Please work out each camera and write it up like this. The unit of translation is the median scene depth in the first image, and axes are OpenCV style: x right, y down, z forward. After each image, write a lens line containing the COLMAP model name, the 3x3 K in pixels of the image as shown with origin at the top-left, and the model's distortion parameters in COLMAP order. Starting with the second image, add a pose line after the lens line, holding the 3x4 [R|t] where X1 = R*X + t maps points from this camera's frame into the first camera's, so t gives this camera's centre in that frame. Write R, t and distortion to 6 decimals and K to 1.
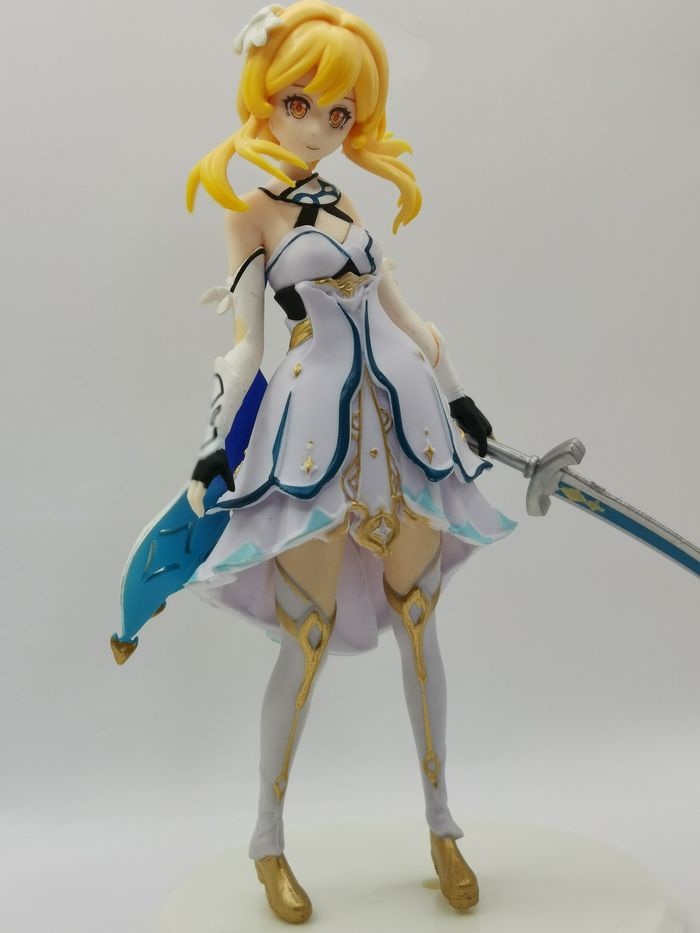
lens RADIAL K [[1405.9, 0, 350.0], [0, 1405.9, 466.5], [0, 0, 1]] dist [0.146458, 0.036135]
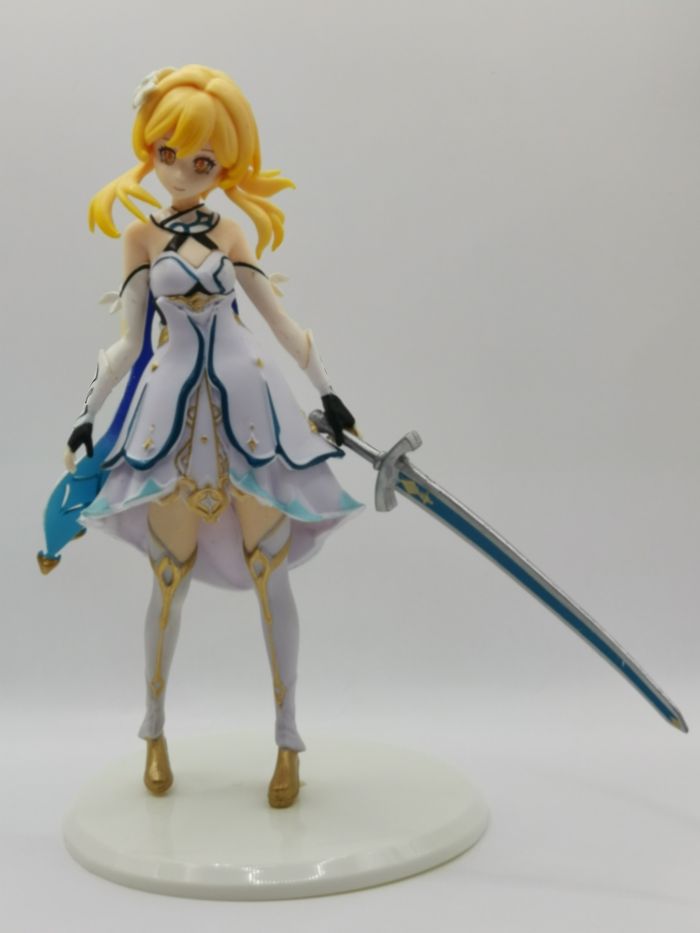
lens RADIAL K [[1420.0, 0, 350.0], [0, 1420.0, 466.5], [0, 0, 1]] dist [0.191966, -0.047002]
pose [[0.953474, 0.122445, -0.275490, 0.486800], [-0.098613, 0.990208, 0.098811, -0.122301], [0.284892, -0.067046, 0.956212, -0.170262]]
